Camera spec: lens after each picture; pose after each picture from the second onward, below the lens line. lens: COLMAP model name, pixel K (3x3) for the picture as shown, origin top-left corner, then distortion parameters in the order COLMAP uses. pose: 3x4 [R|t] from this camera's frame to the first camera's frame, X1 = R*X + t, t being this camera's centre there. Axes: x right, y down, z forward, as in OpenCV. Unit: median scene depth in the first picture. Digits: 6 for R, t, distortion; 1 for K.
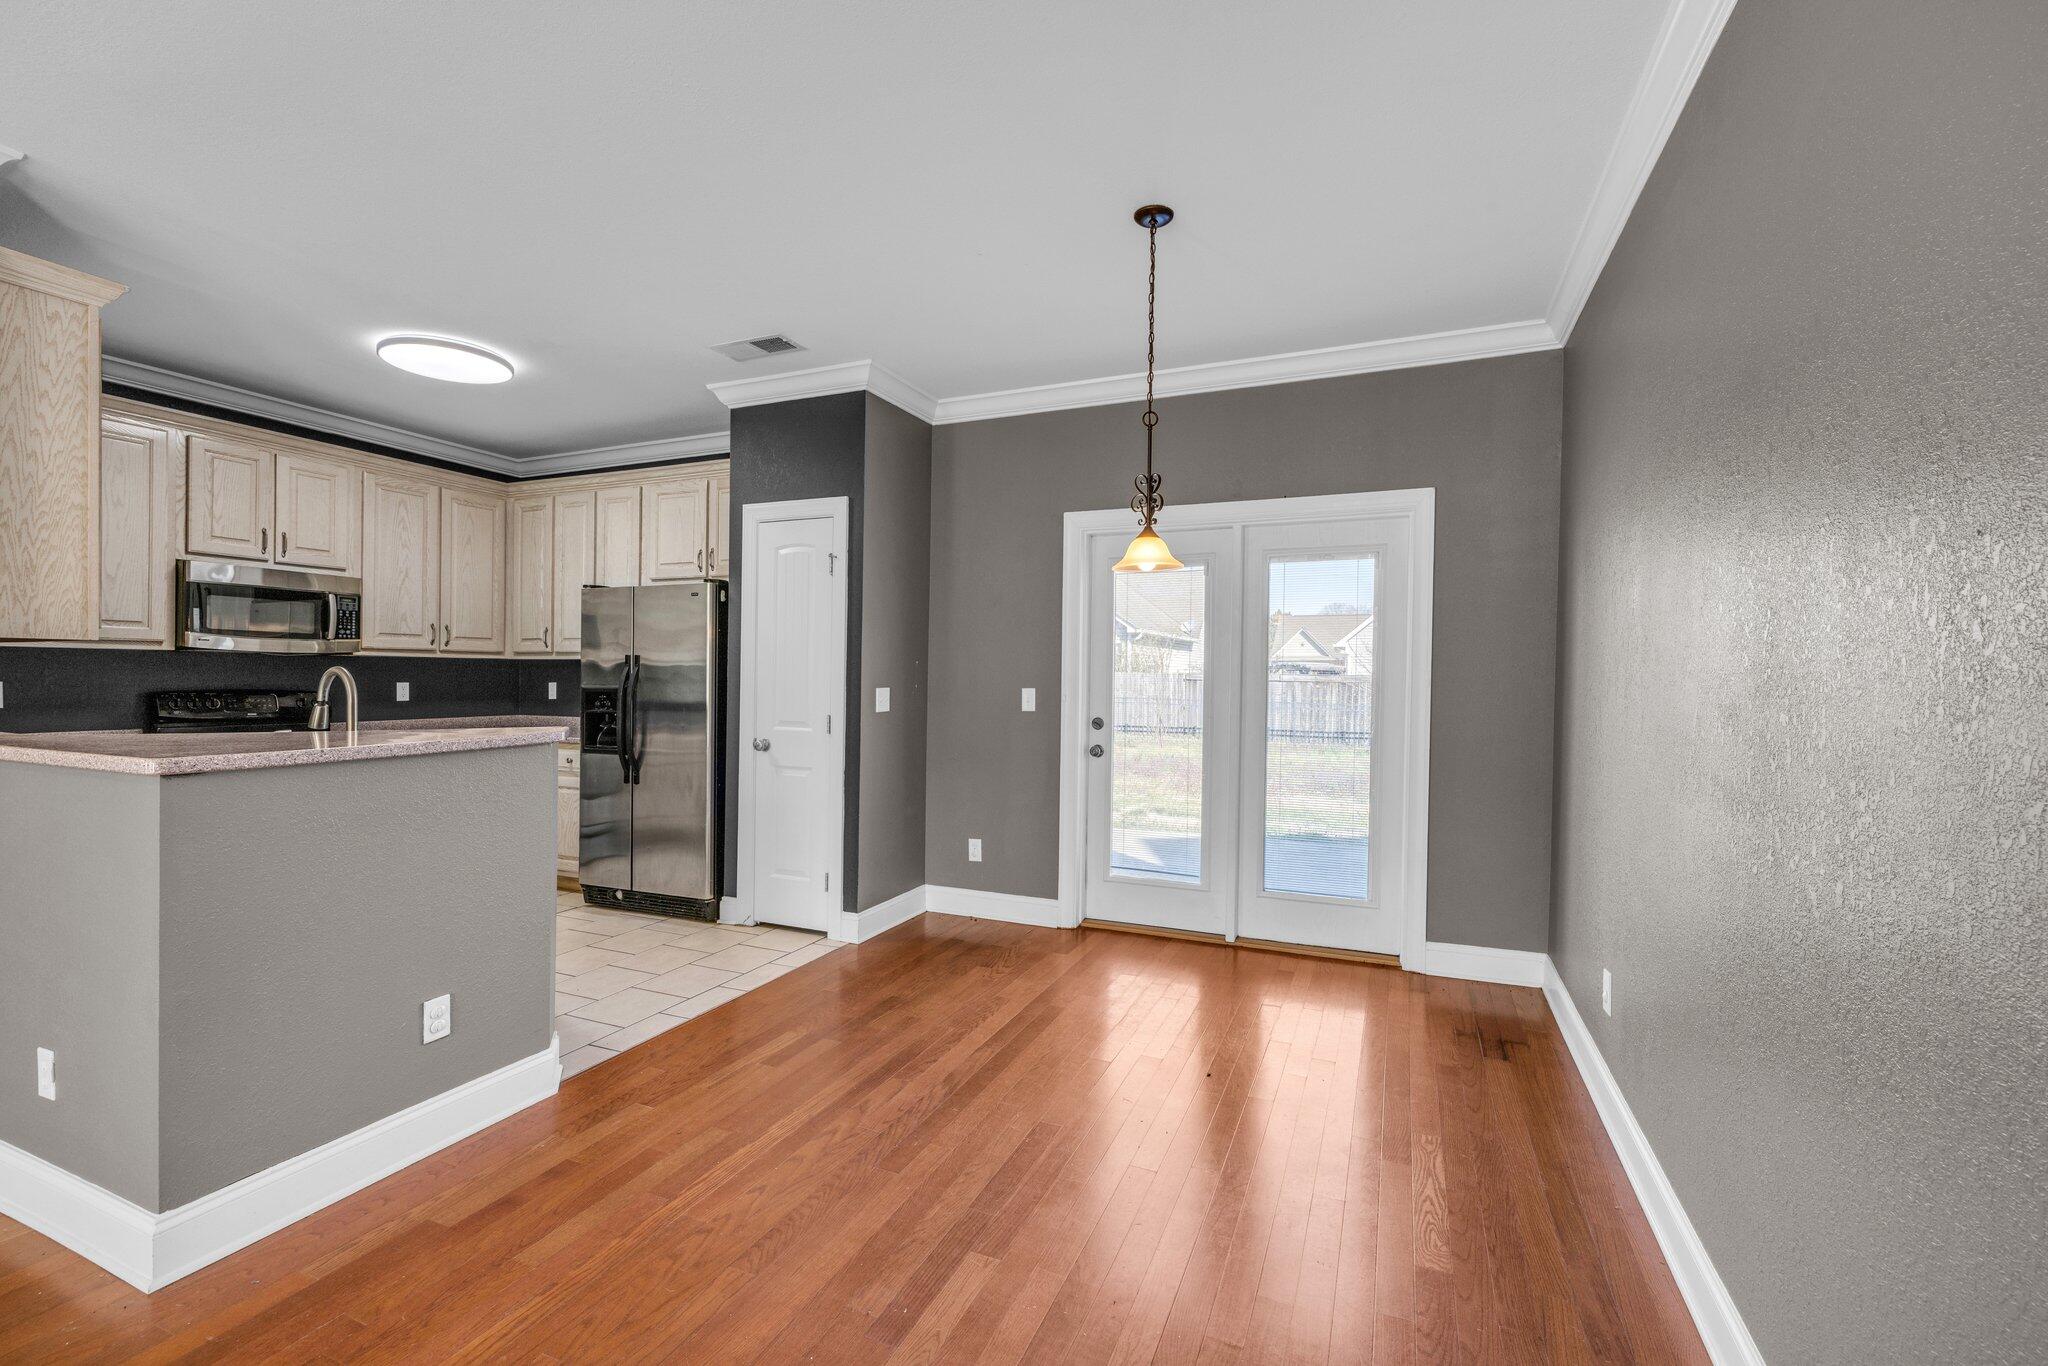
lens RADIAL K [[881.6, 0, 1019.7], [0, 881.6, 680.6], [0, 0, 1]] dist [-0.017372, 0.000075]
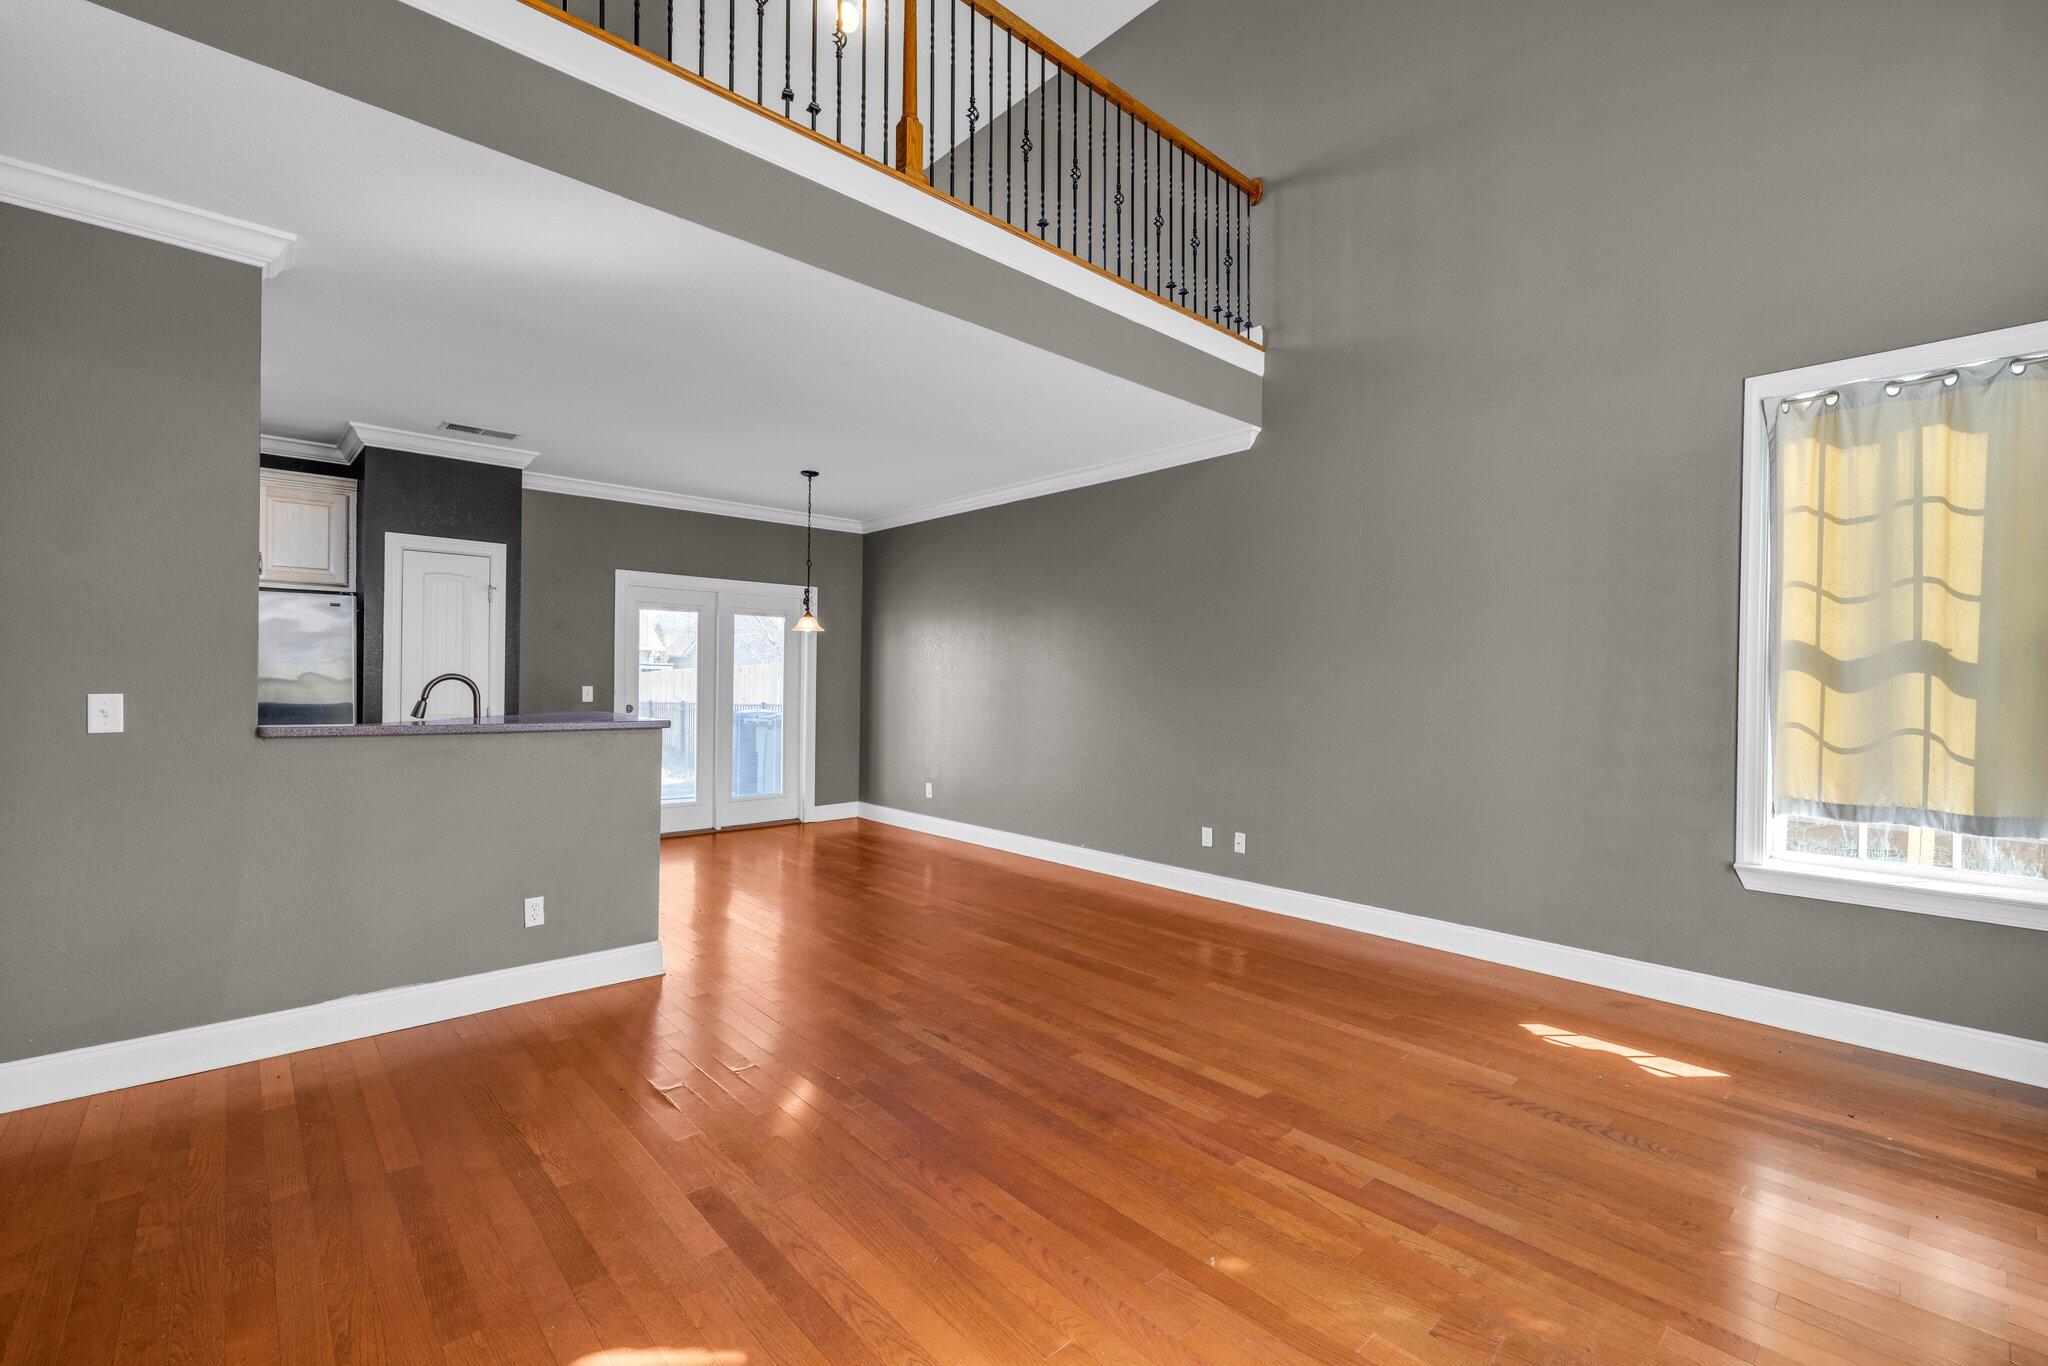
lens RADIAL K [[881.6, 0, 1011.4], [0, 881.6, 680.9], [0, 0, 1]] dist [-0.017372, 0.000075]
pose [[0.417207, -0.008603, 0.908771, -1.077363], [0.000797, 0.999958, 0.009100, -0.014024], [-0.908811, -0.003072, 0.417196, -0.250691]]
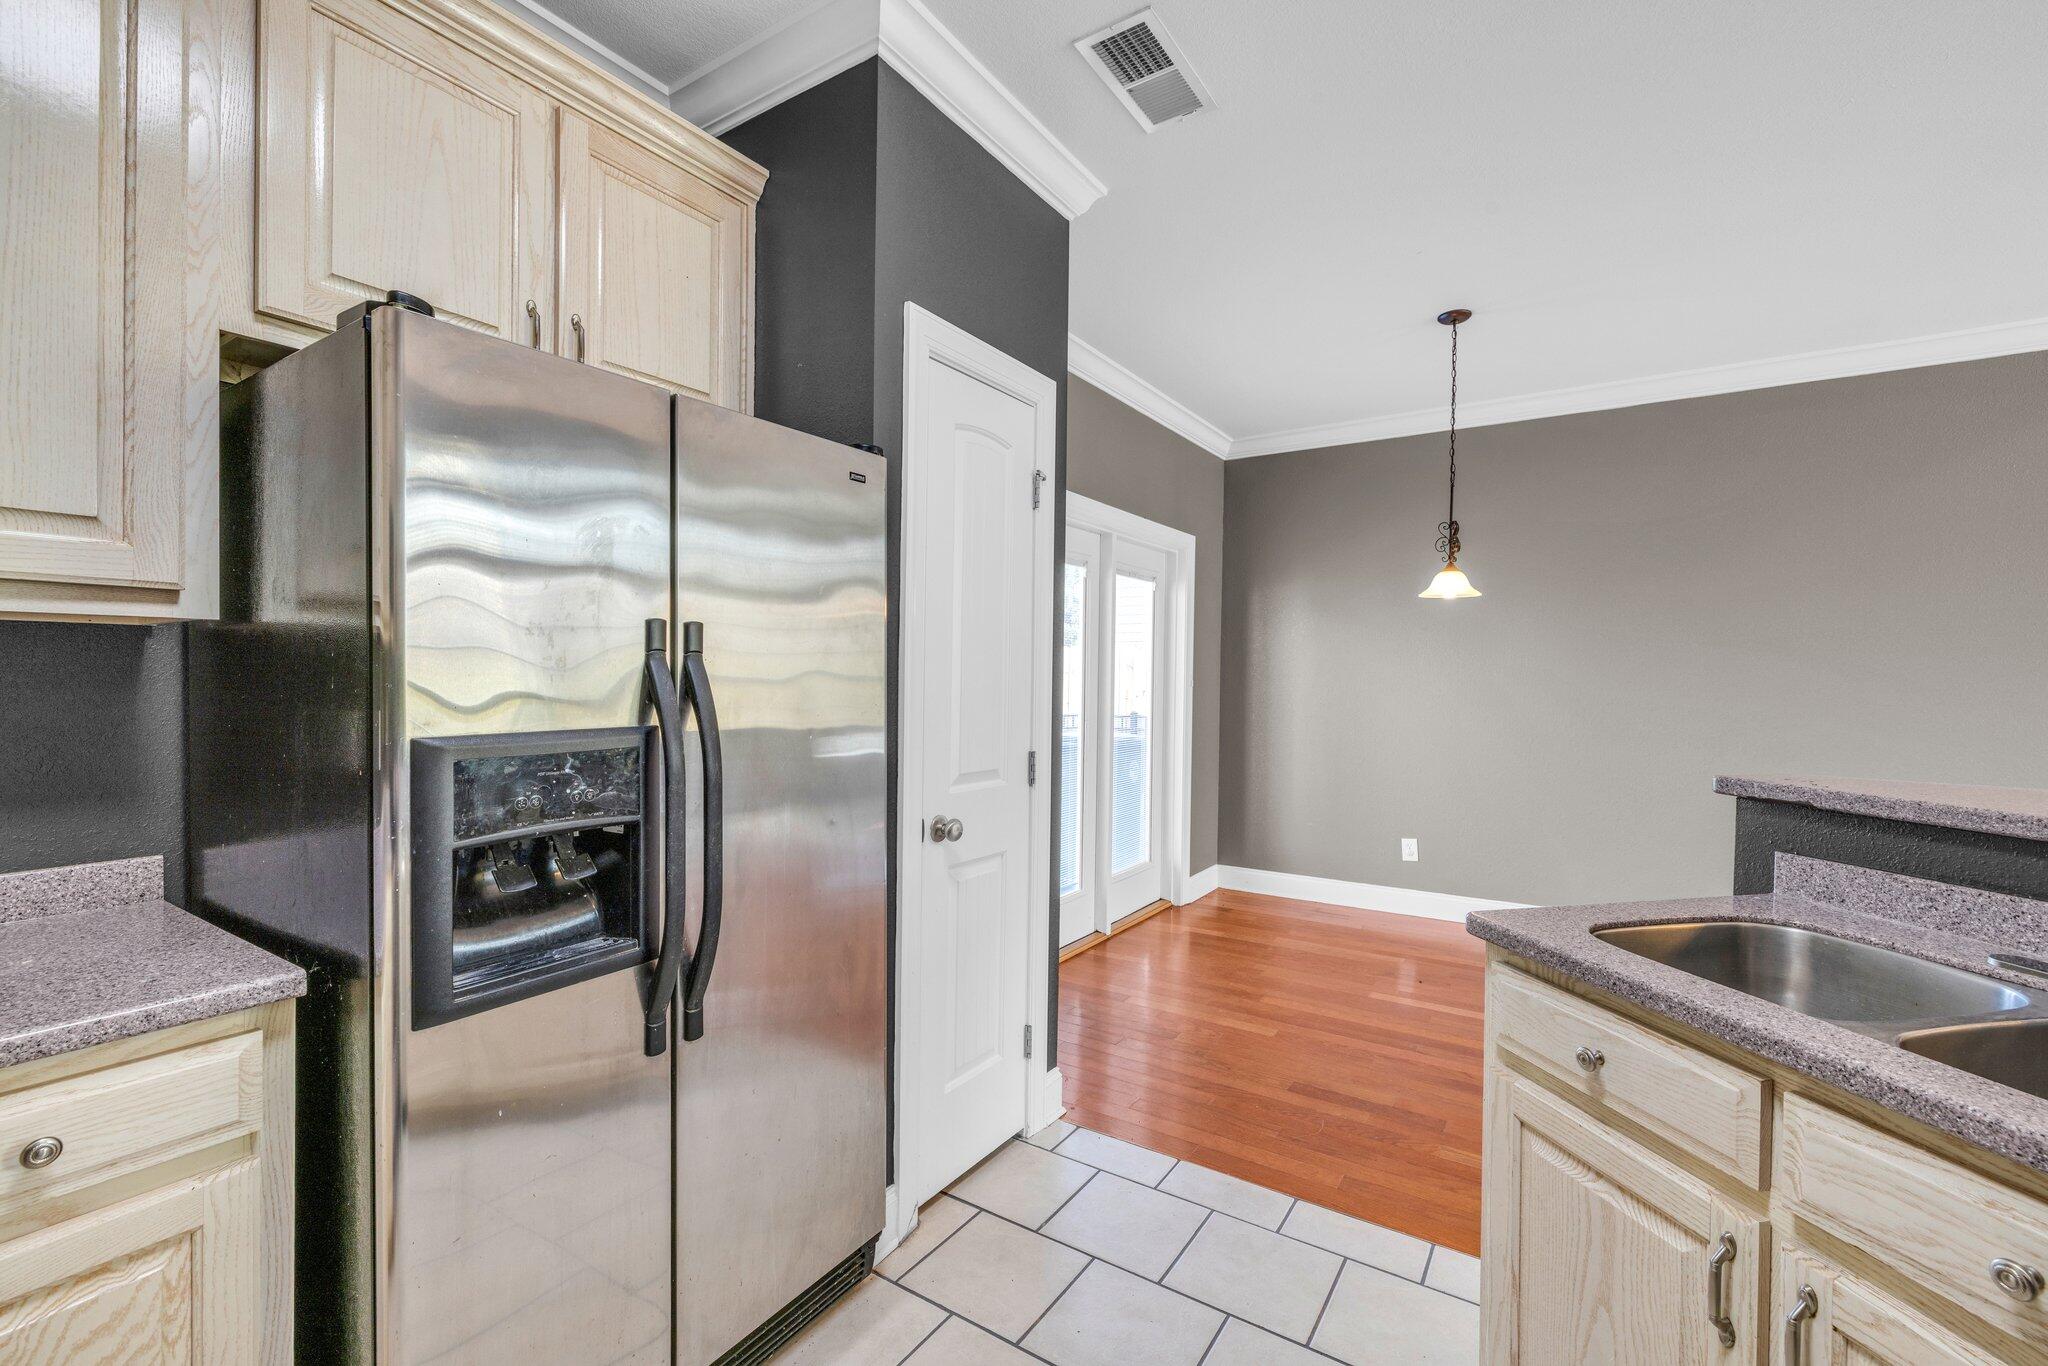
lens RADIAL K [[898.3, 0, 1029.0], [0, 898.3, 691.2], [0, 0, 1]] dist [0.009631, 0.000192]
pose [[0.156710, -0.022474, 0.987389, -0.797006], [0.003672, 0.999747, 0.022173, -0.012969], [-0.987638, 0.000151, 0.156753, 0.908457]]
